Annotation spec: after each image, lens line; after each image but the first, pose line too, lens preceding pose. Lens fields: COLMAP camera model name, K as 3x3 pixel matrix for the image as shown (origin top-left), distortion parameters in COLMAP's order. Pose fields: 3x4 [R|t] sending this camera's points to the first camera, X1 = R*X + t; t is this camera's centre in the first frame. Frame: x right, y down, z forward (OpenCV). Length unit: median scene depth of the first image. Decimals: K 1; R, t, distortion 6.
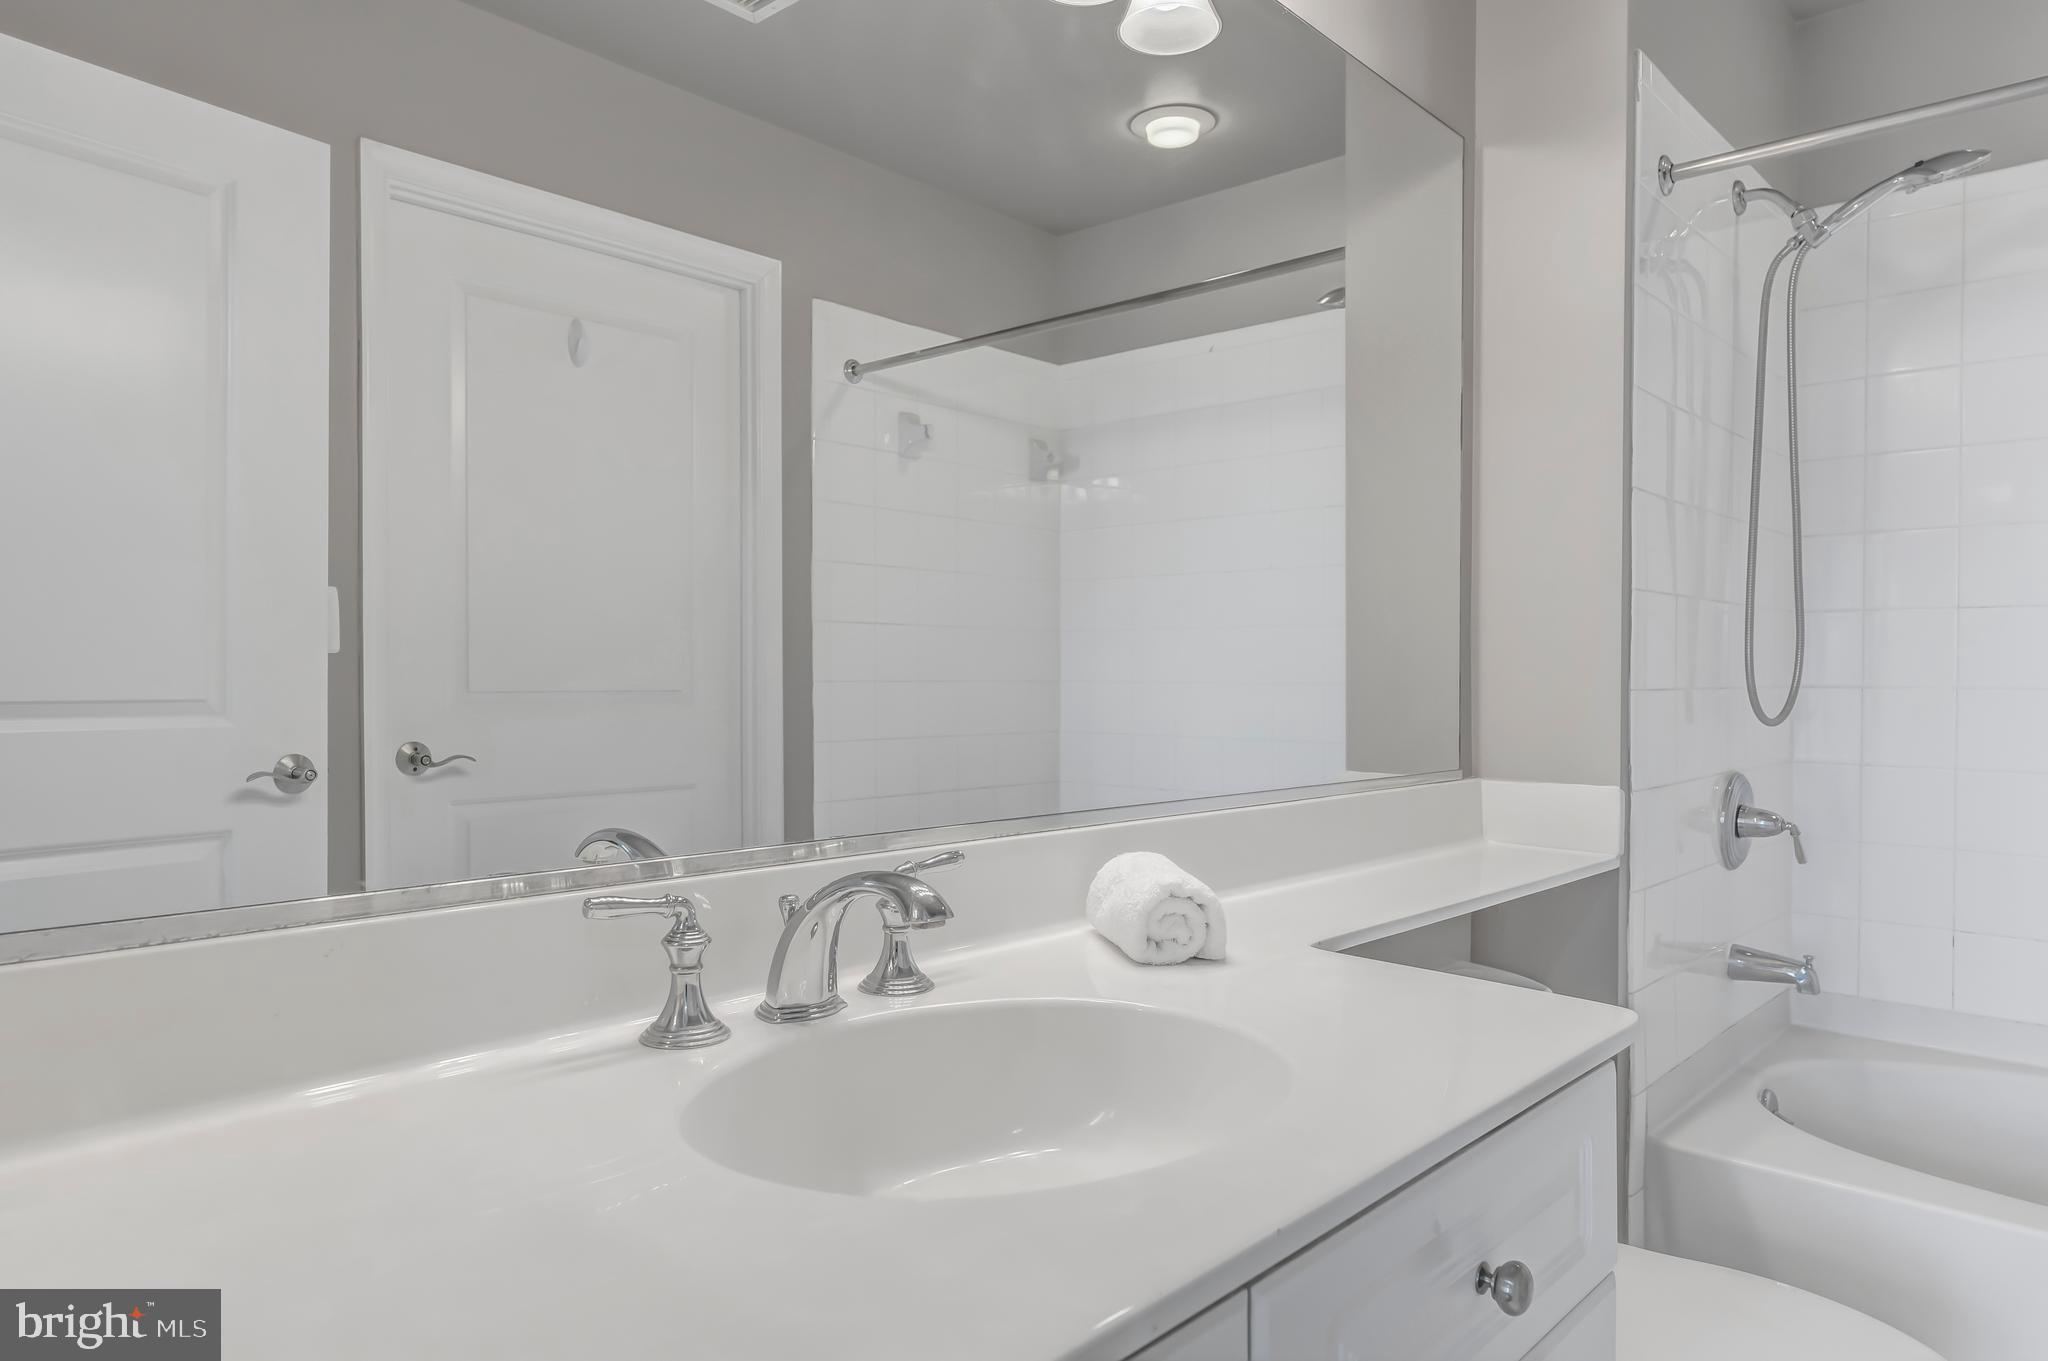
lens RADIAL K [[1291.4, 0, 1024.0], [0, 1291.4, 680.5], [0, 0, 1]] dist [-0.000738, 0.000877]
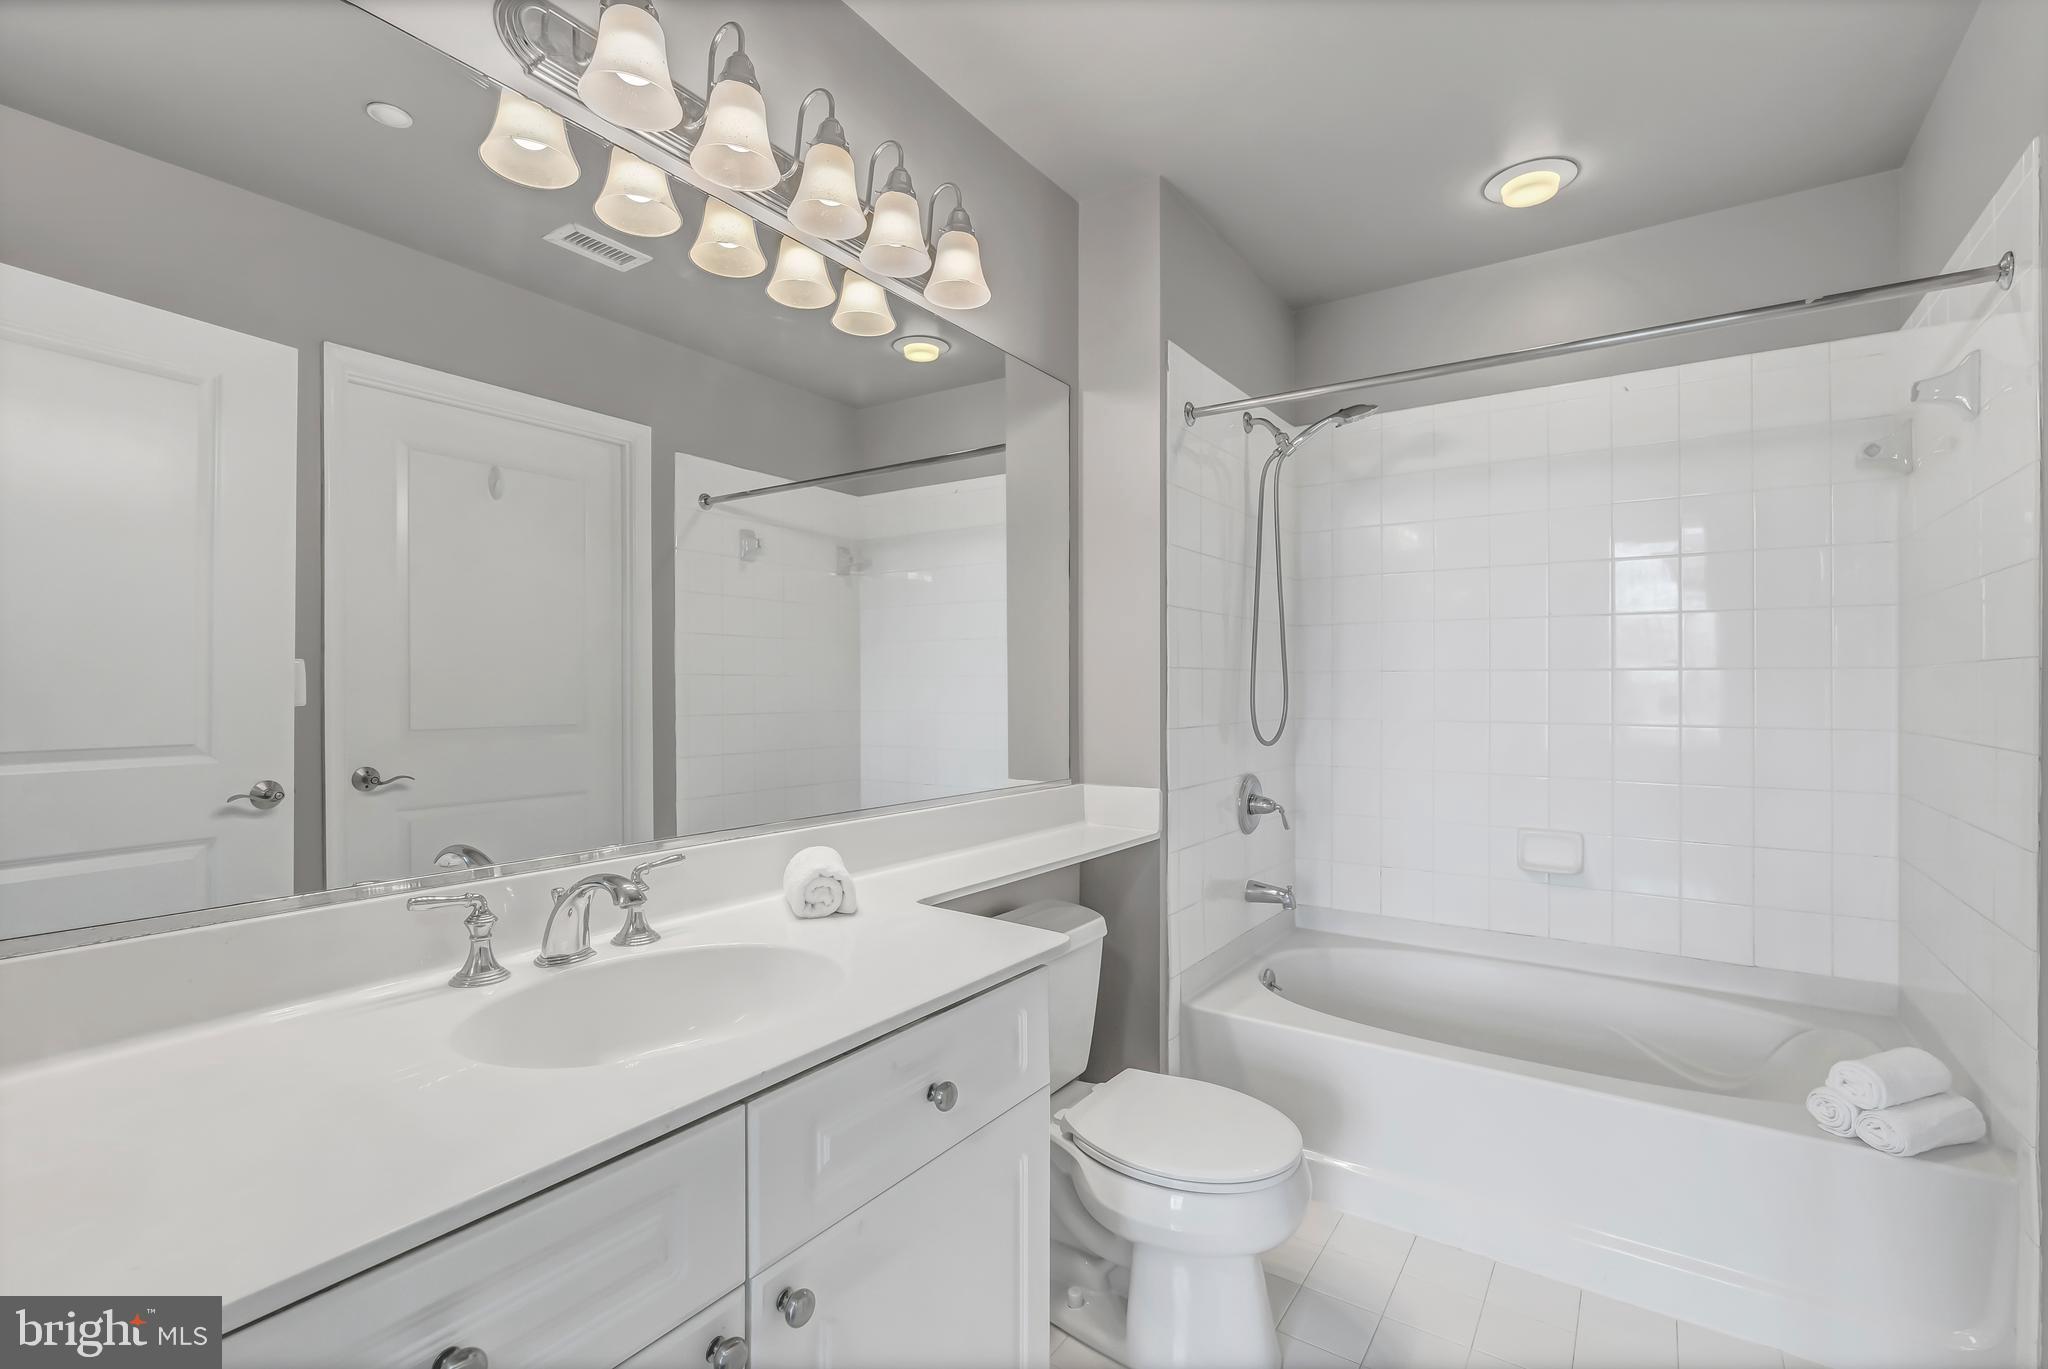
lens RADIAL K [[919.0, 0, 1022.1], [0, 919.0, 680.3], [0, 0, 1]] dist [-0.002518, -0.000119]
pose [[0.989376, -0.003780, 0.145329, 0.109952], [0.005674, 0.999904, -0.012619, -0.037534], [-0.145267, 0.013310, 0.989303, -0.114707]]
